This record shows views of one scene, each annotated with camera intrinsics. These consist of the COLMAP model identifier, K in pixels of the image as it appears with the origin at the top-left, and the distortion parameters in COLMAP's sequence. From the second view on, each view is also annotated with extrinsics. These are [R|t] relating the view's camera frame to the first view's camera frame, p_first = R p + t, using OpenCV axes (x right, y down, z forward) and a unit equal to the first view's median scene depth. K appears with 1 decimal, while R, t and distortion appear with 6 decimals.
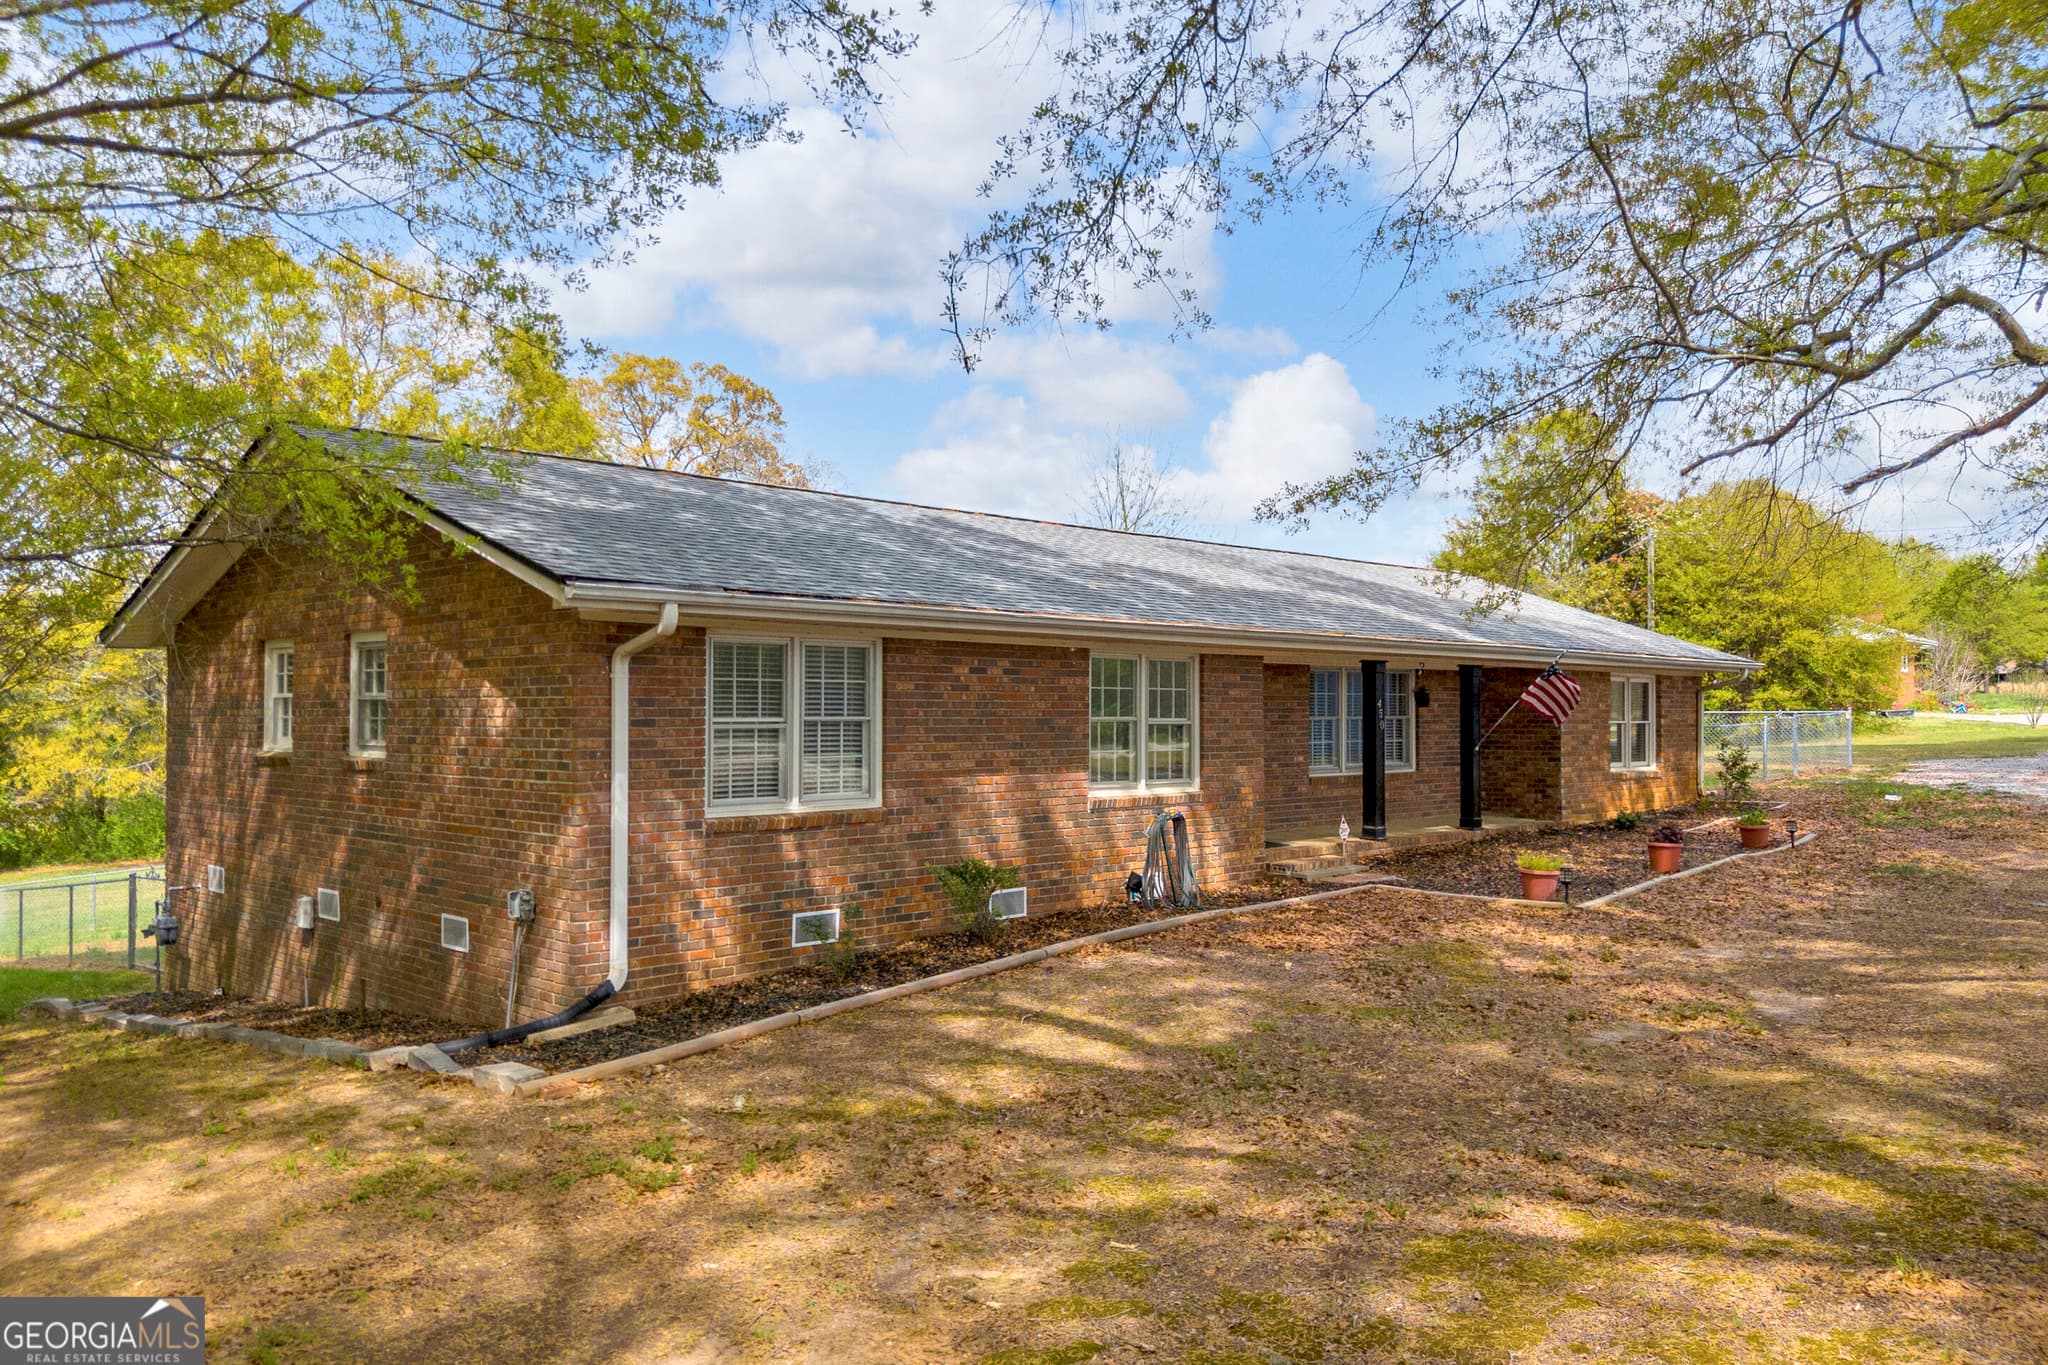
lens RADIAL K [[1526.1, 0, 1024.0], [0, 1526.1, 682.5], [0, 0, 1]] dist [0.129591, -0.202137]
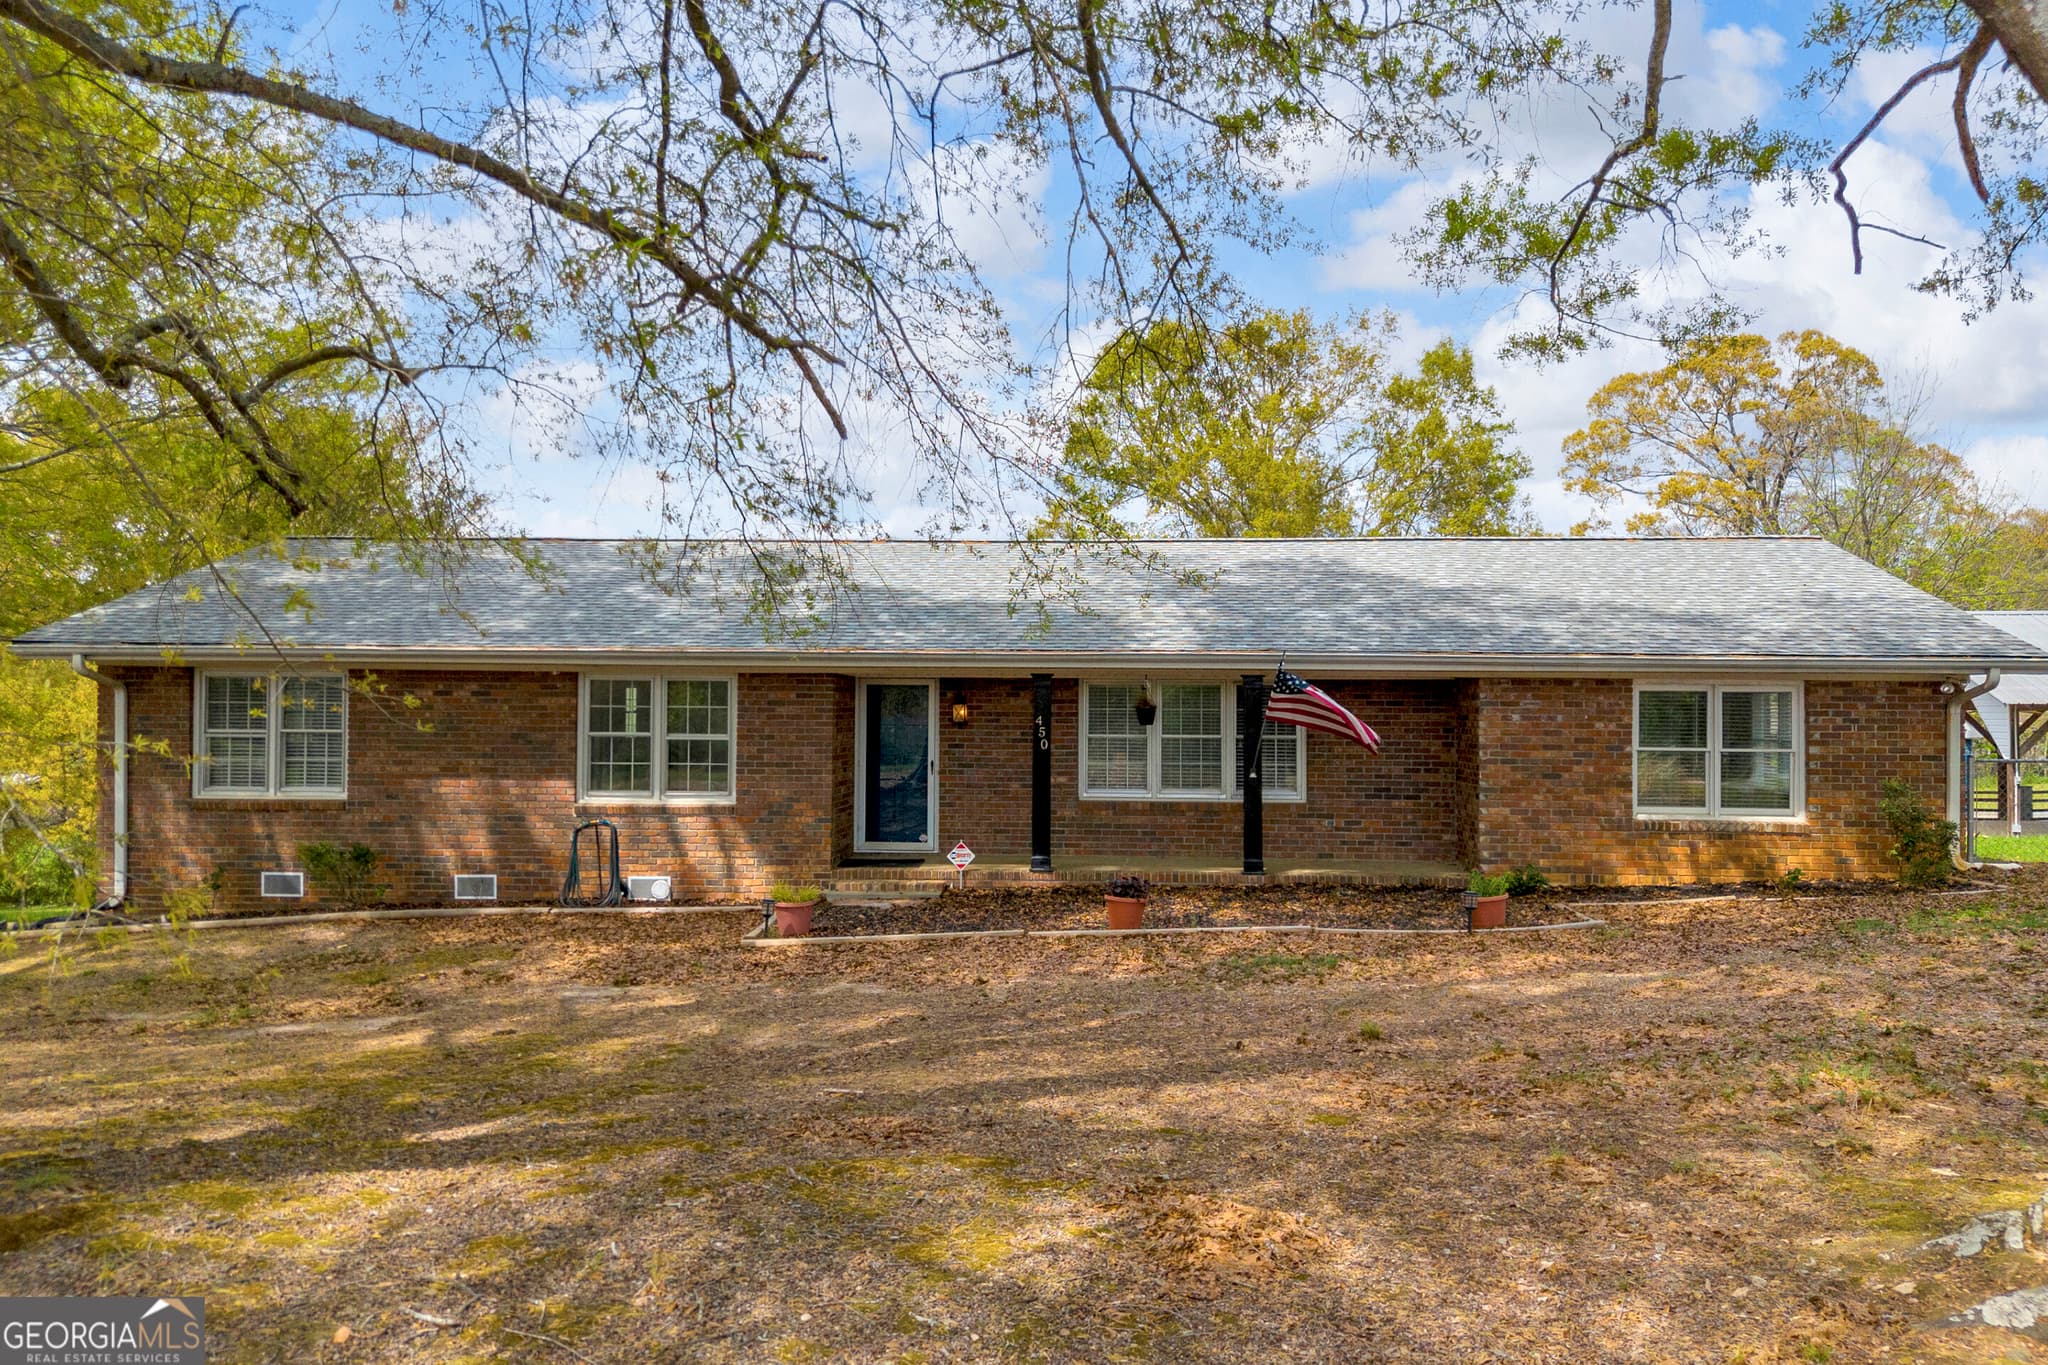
lens RADIAL K [[1526.1, 0, 1024.0], [0, 1526.1, 682.5], [0, 0, 1]] dist [0.129591, -0.202137]
pose [[0.650728, -0.003895, -0.759301, 1.122202], [0.008370, 0.999963, 0.002044, -0.013776], [0.759265, -0.007686, 0.650736, 0.503302]]
